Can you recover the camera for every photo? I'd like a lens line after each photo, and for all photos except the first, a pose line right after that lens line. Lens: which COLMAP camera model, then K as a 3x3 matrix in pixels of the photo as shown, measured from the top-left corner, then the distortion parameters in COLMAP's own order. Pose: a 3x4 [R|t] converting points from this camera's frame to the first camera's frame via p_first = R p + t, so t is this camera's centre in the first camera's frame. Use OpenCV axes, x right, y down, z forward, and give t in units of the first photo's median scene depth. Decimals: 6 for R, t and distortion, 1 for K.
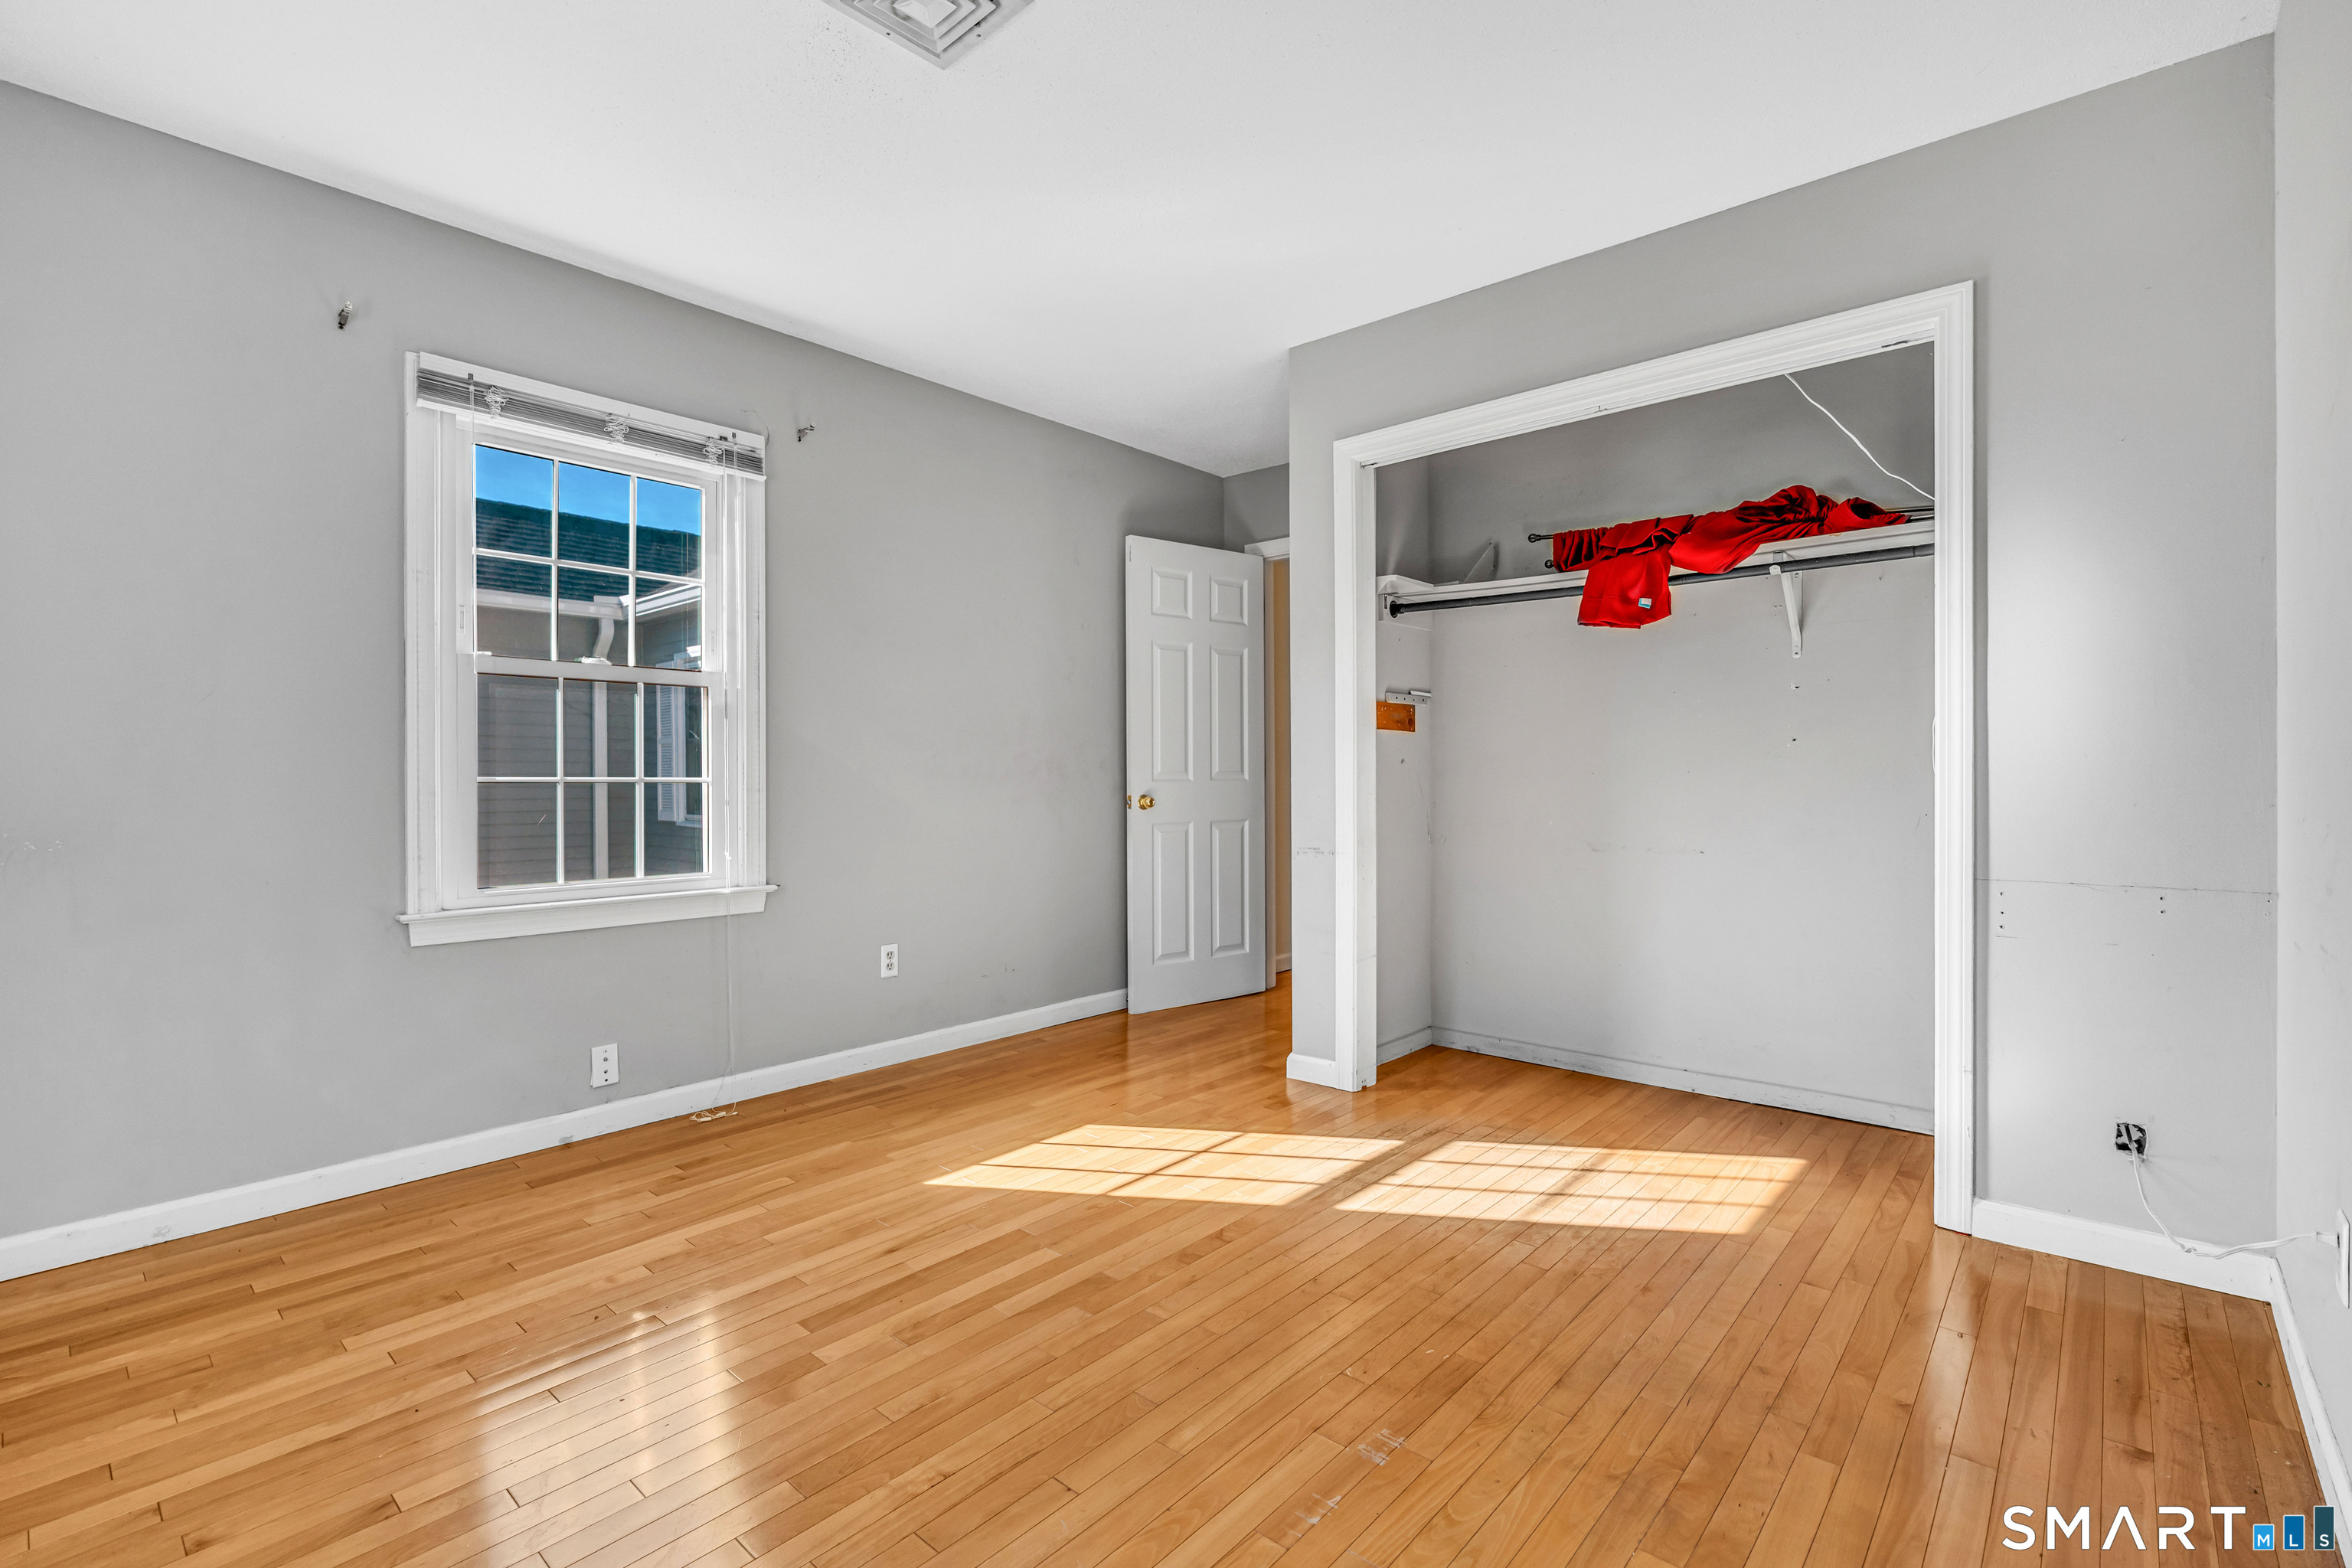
lens RADIAL K [[1066.1, 0, 1176.0], [0, 1066.1, 784.0], [0, 0, 1]] dist [-0.010268, 0.000092]
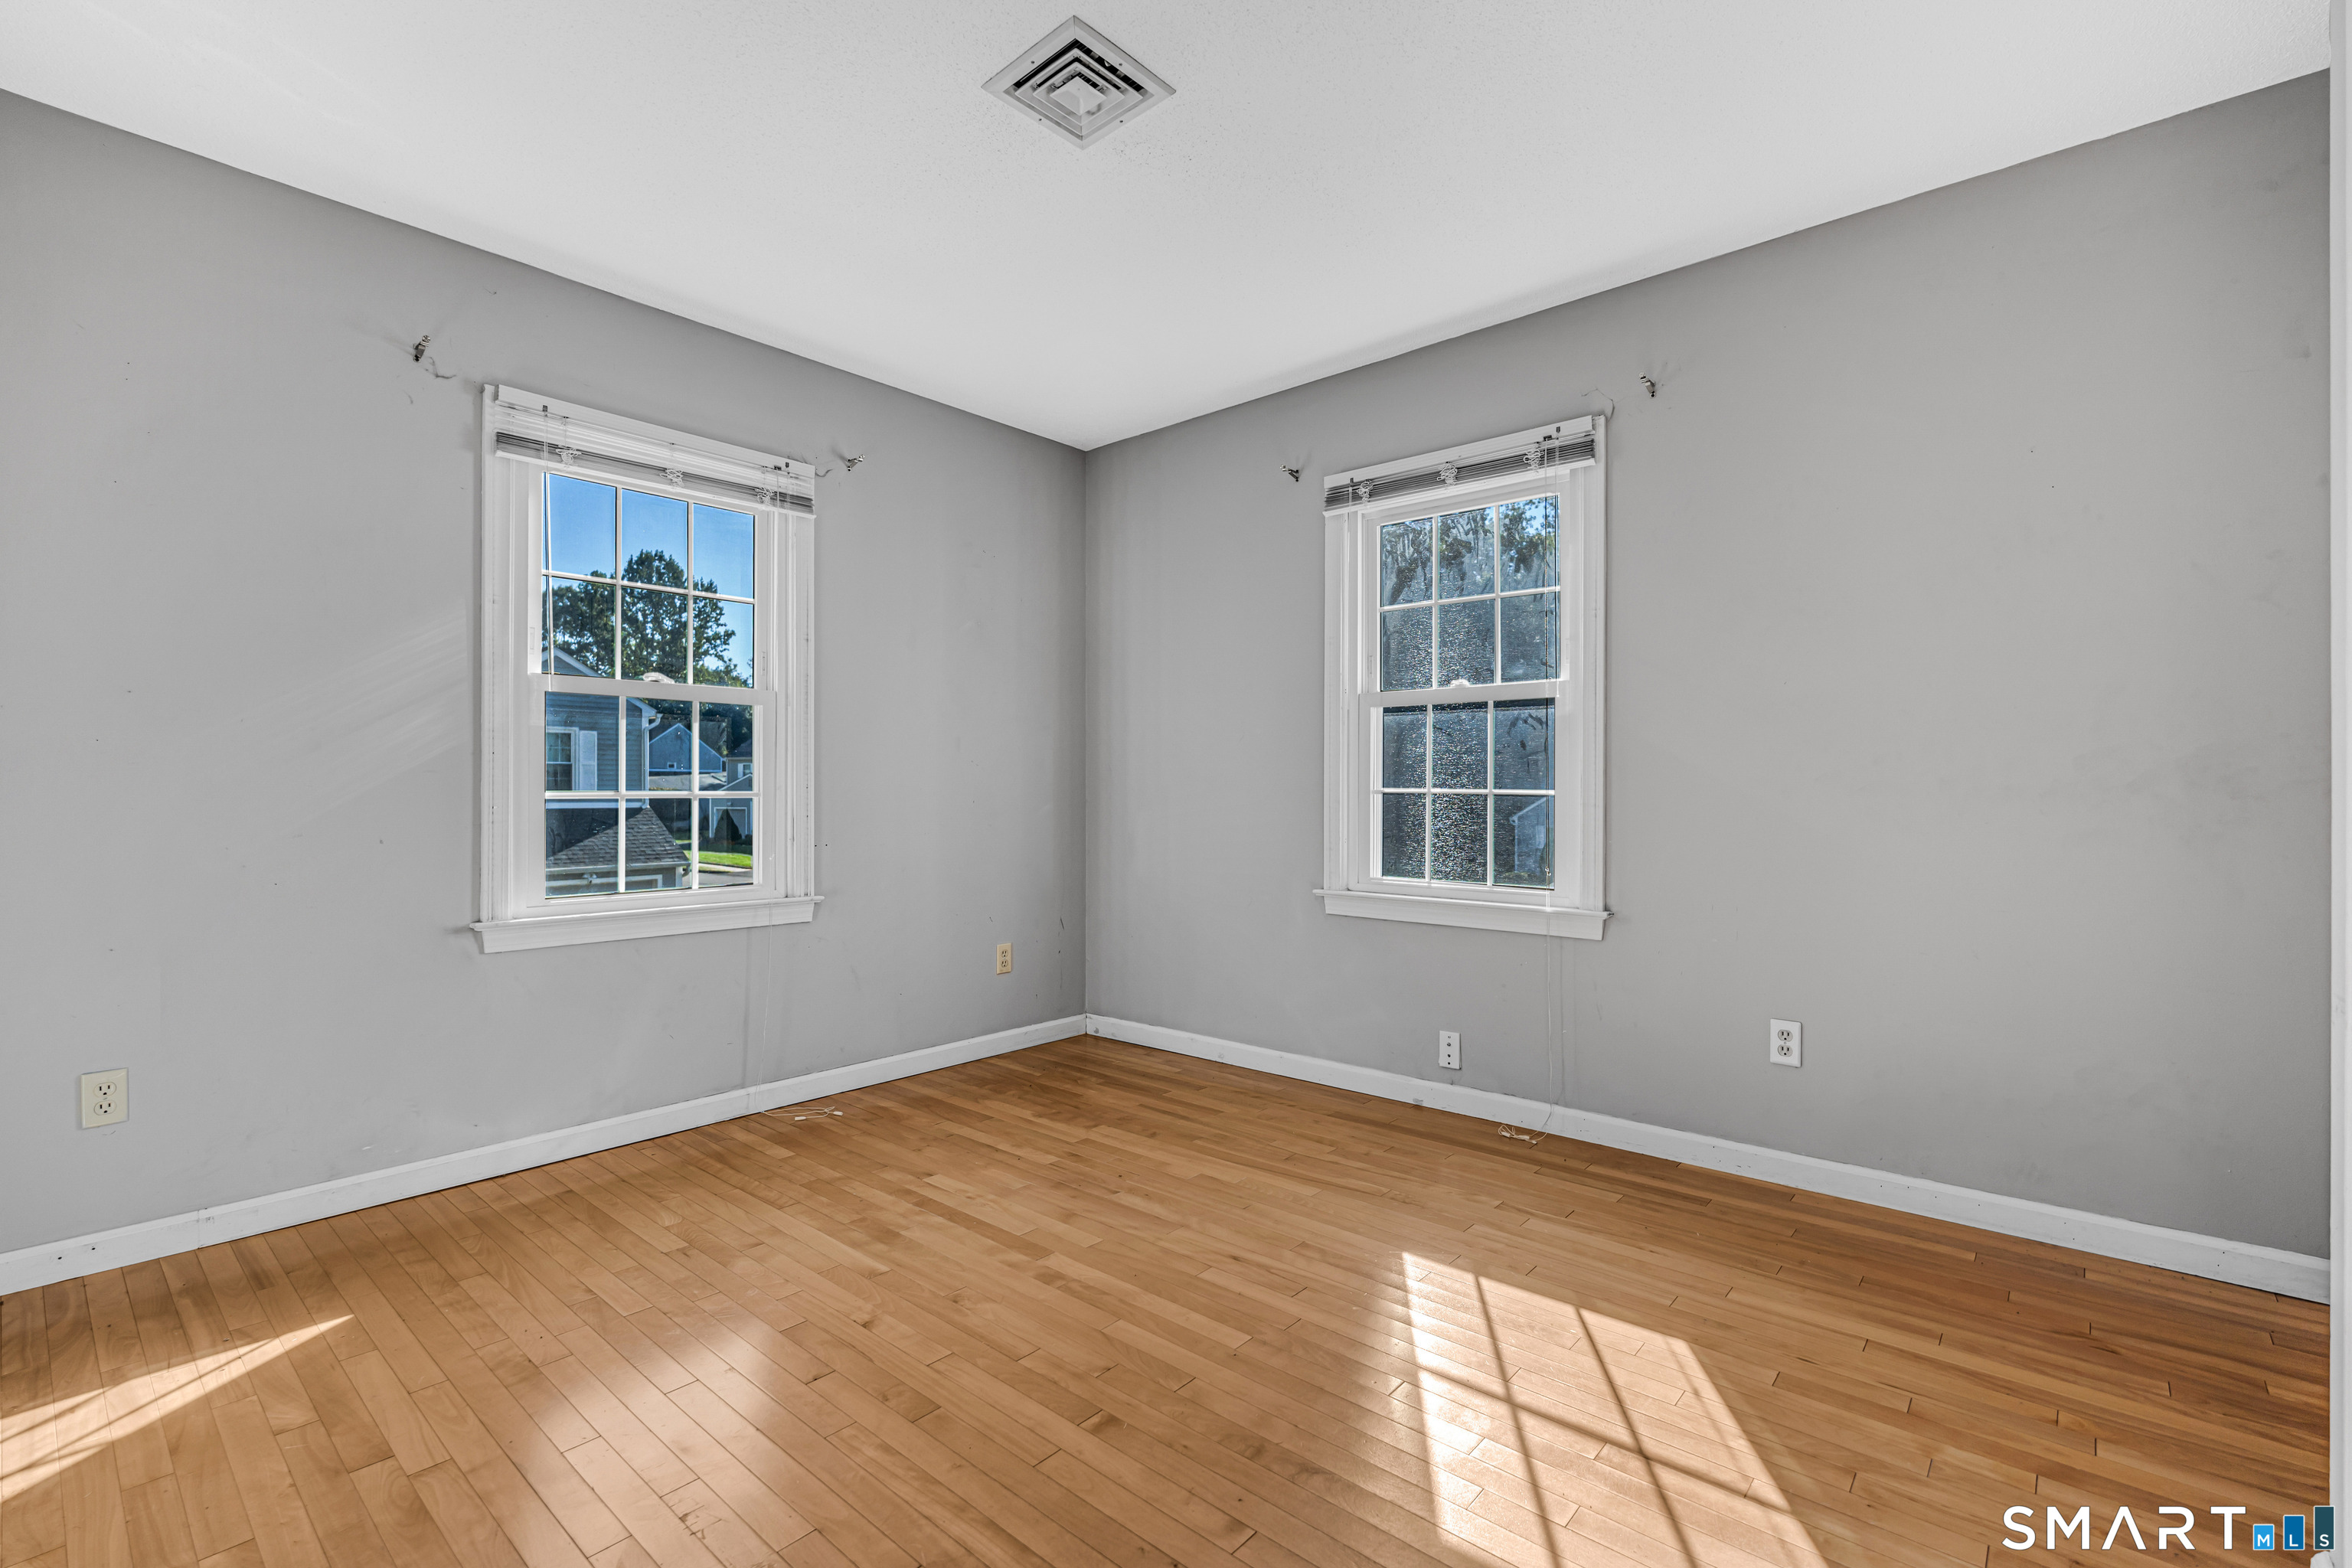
lens RADIAL K [[1037.4, 0, 1178.0], [0, 1037.4, 789.6], [0, 0, 1]] dist [-0.003532, -0.000414]
pose [[0.002457, 0.002452, -0.999994, 0.563973], [-0.012639, 0.999917, 0.002420, -0.005935], [0.999917, 0.012633, 0.002488, 0.737158]]
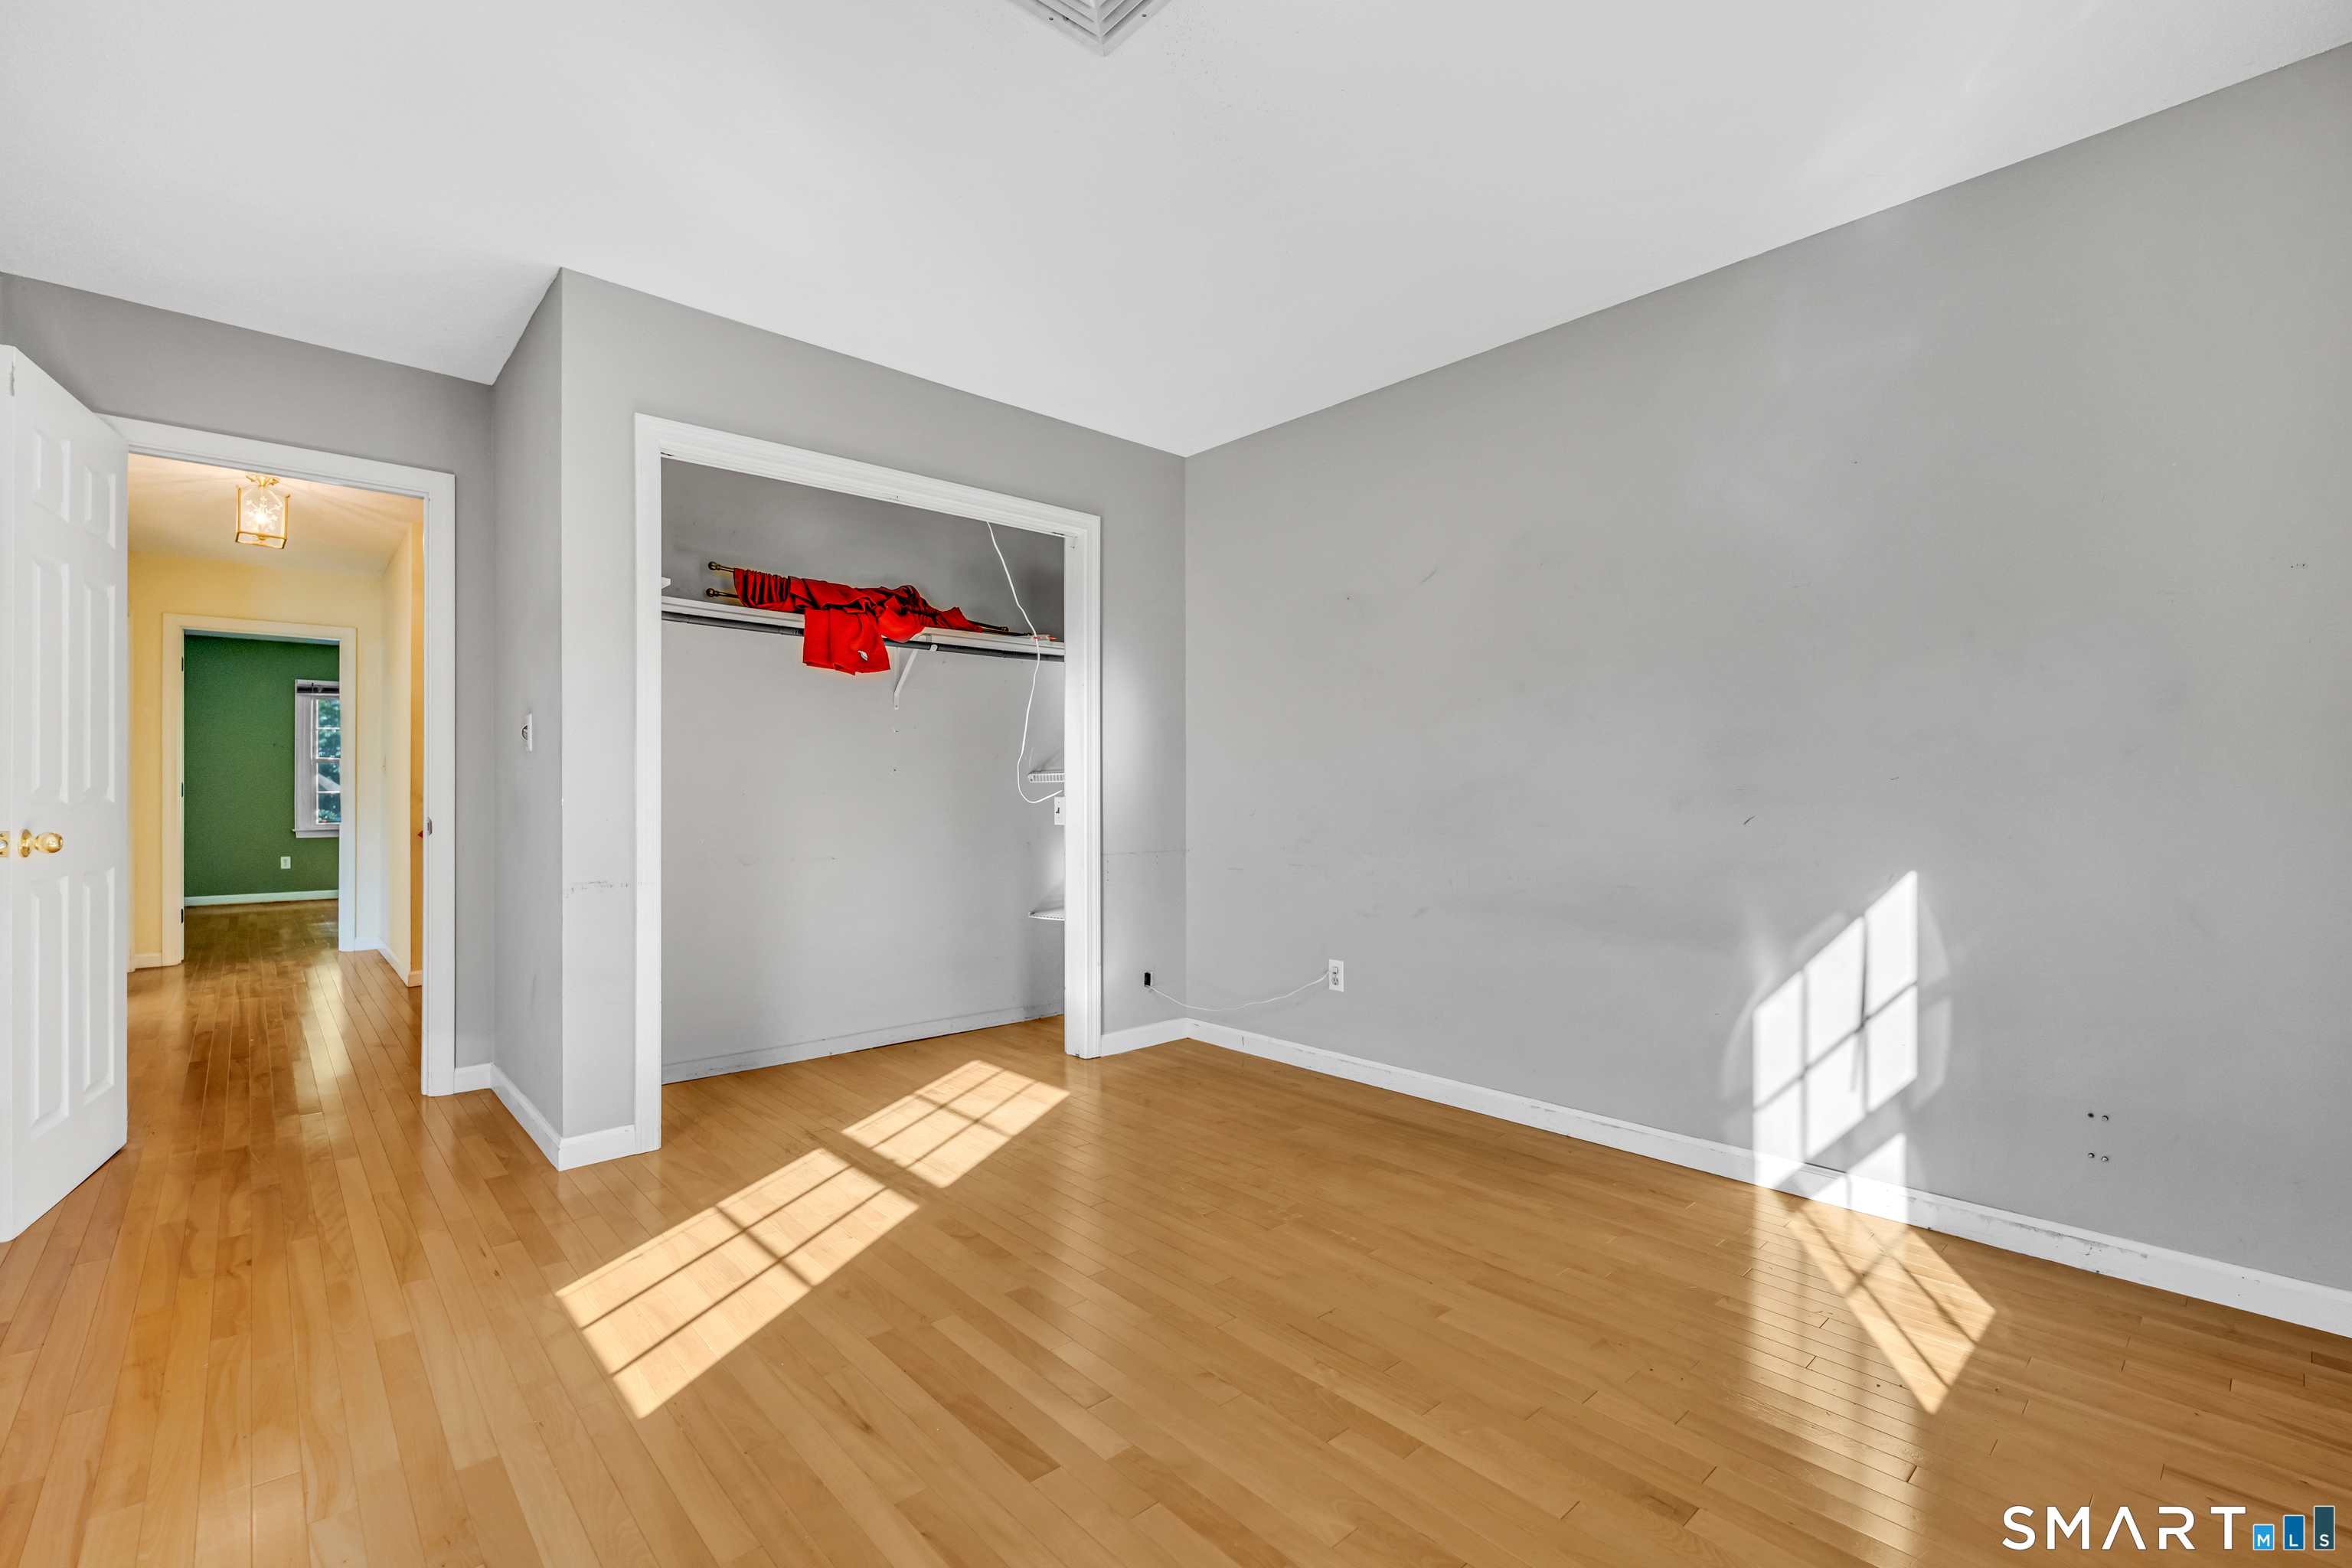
lens RADIAL K [[1037.4, 0, 1178.0], [0, 1037.4, 789.6], [0, 0, 1]] dist [-0.003532, -0.000414]
pose [[0.100957, 0.008516, 0.994854, -0.768192], [0.007939, 0.999925, -0.009365, -0.000916], [-0.994859, 0.008844, 0.100882, 0.556612]]
